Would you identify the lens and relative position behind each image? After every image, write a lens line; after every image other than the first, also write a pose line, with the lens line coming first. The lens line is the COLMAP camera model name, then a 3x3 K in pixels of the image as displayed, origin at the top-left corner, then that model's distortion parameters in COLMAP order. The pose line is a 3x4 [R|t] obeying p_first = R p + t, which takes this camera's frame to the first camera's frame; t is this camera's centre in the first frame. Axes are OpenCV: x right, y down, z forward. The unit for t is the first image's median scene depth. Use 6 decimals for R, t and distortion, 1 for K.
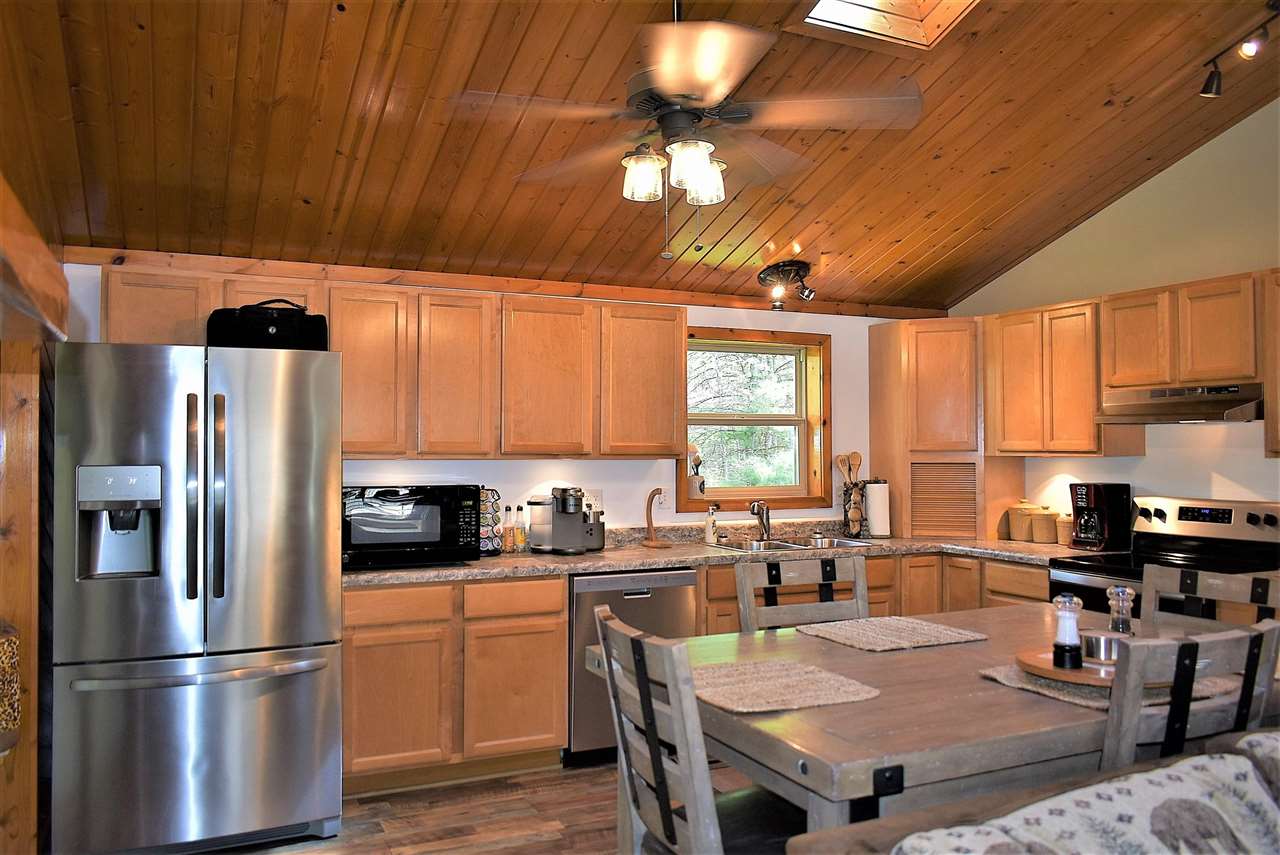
lens RADIAL K [[1010.9, 0, 640.0], [0, 1010.9, 427.5], [0, 0, 1]] dist [-0.011399, -0.004444]
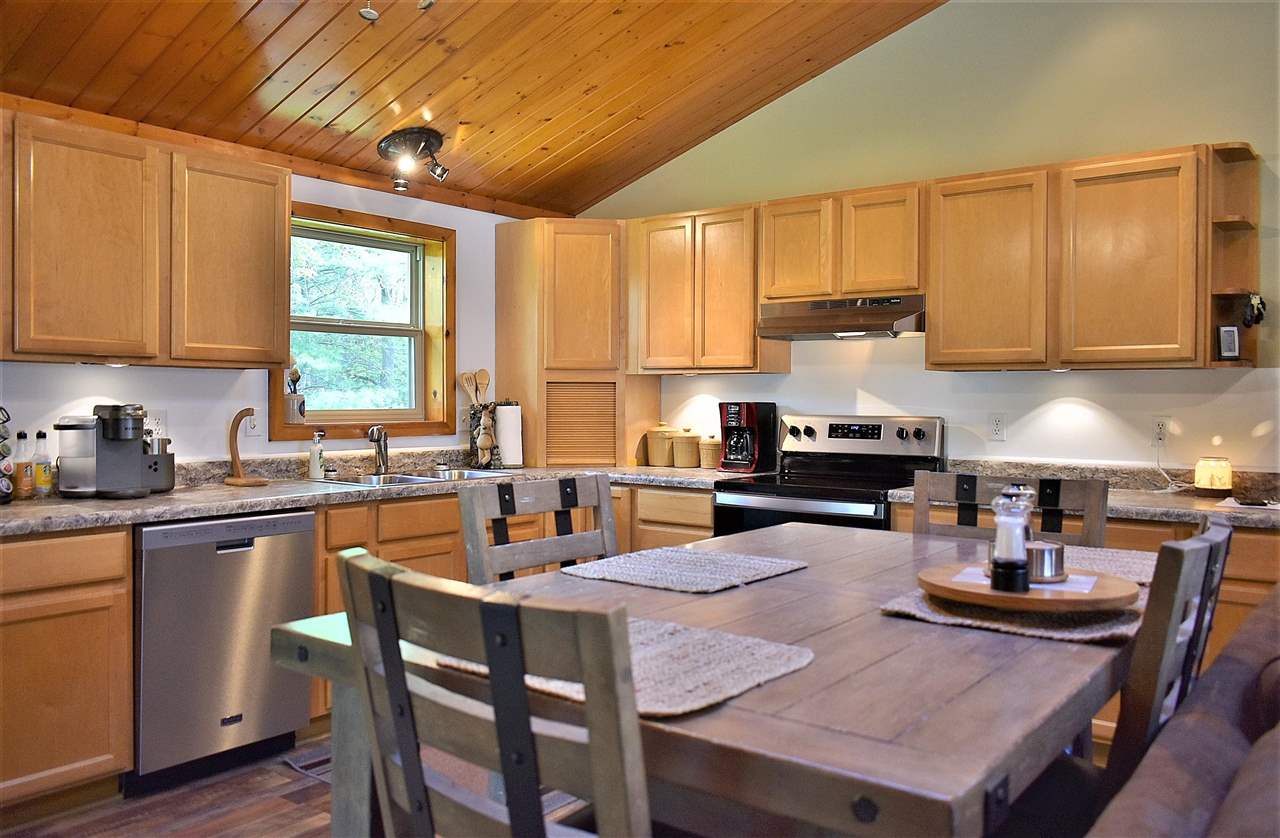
lens RADIAL K [[1005.9, 0, 640.0], [0, 1005.9, 419.0], [0, 0, 1]] dist [-0.006678, -0.002216]
pose [[0.888226, -0.004255, 0.459386, -0.067632], [-0.014354, 0.999212, 0.037008, 0.036308], [-0.459182, -0.039466, 0.887465, 0.197229]]
